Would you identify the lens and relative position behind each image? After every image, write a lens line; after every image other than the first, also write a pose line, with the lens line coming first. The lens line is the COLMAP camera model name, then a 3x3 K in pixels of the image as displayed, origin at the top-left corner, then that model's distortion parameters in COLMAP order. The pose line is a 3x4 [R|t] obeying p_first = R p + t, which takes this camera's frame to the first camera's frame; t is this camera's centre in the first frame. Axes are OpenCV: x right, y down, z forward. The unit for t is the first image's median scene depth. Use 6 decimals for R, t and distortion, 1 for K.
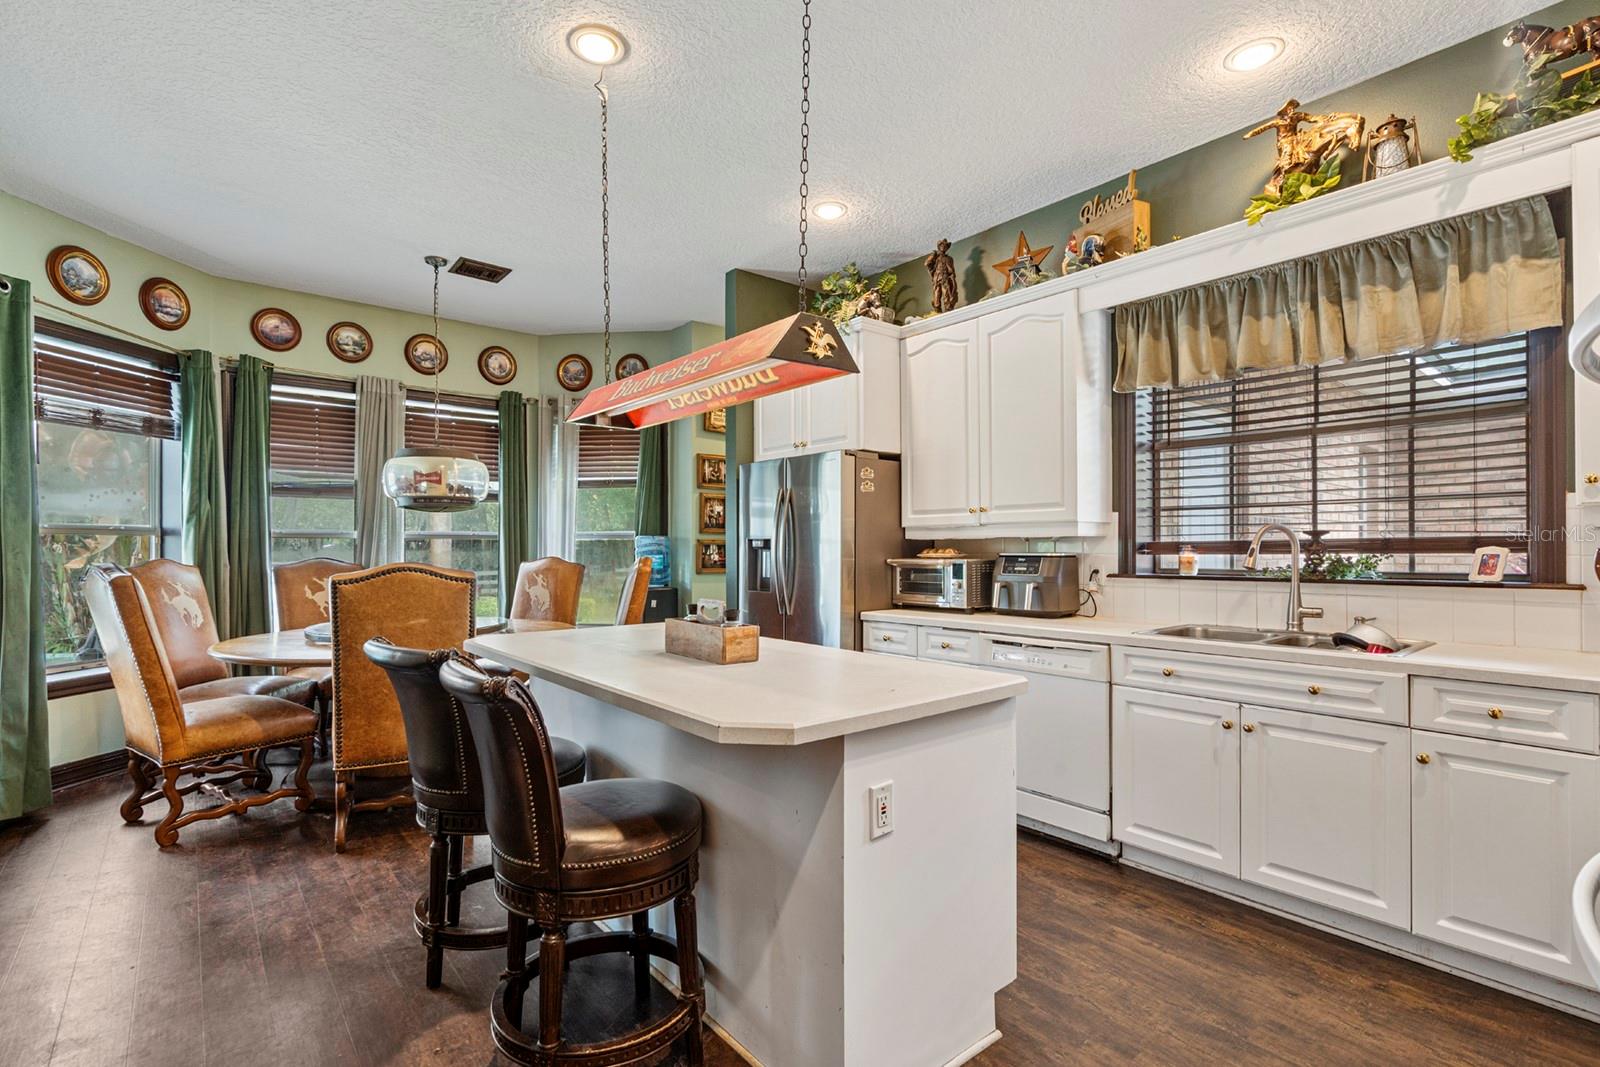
lens RADIAL K [[735.1, 0, 789.9], [0, 735.1, 541.5], [0, 0, 1]] dist [-0.005403, 0.000540]
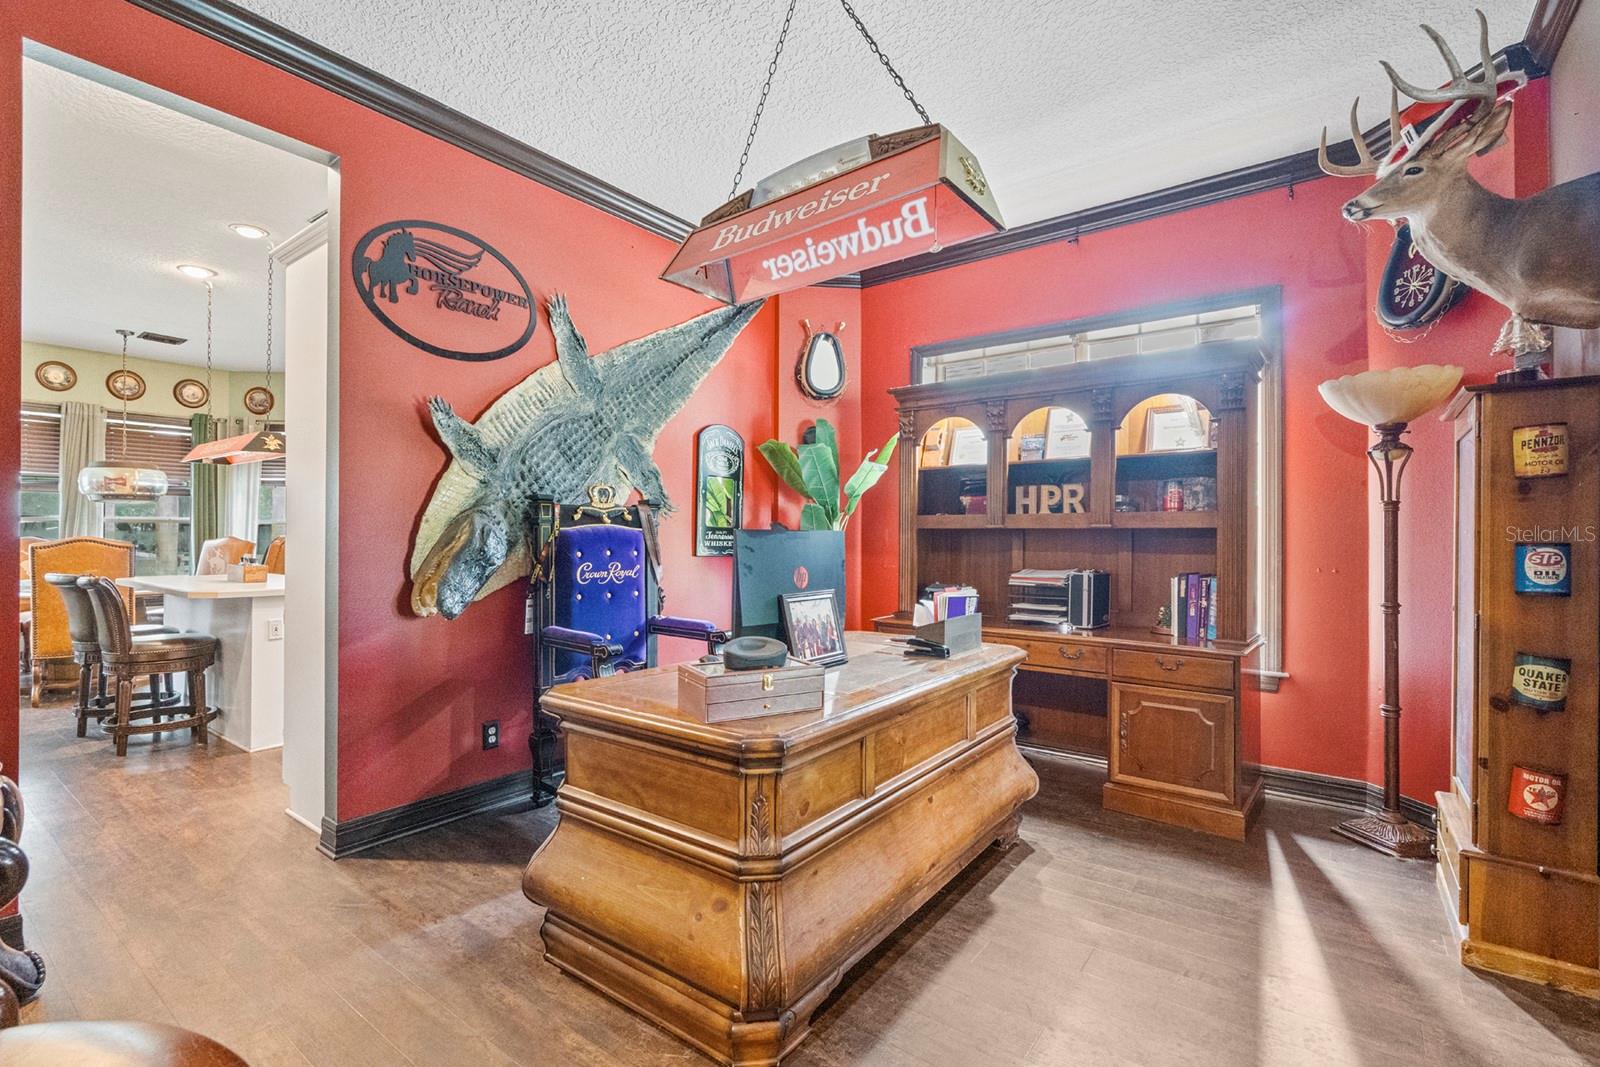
lens RADIAL K [[735.1, 0, 802.8], [0, 735.1, 527.5], [0, 0, 1]] dist [-0.005403, 0.000540]
pose [[0.972569, 0.010070, 0.232395, 0.424152], [-0.009500, 0.999948, -0.003573, -0.001849], [-0.232419, 0.001267, 0.972615, -0.624327]]
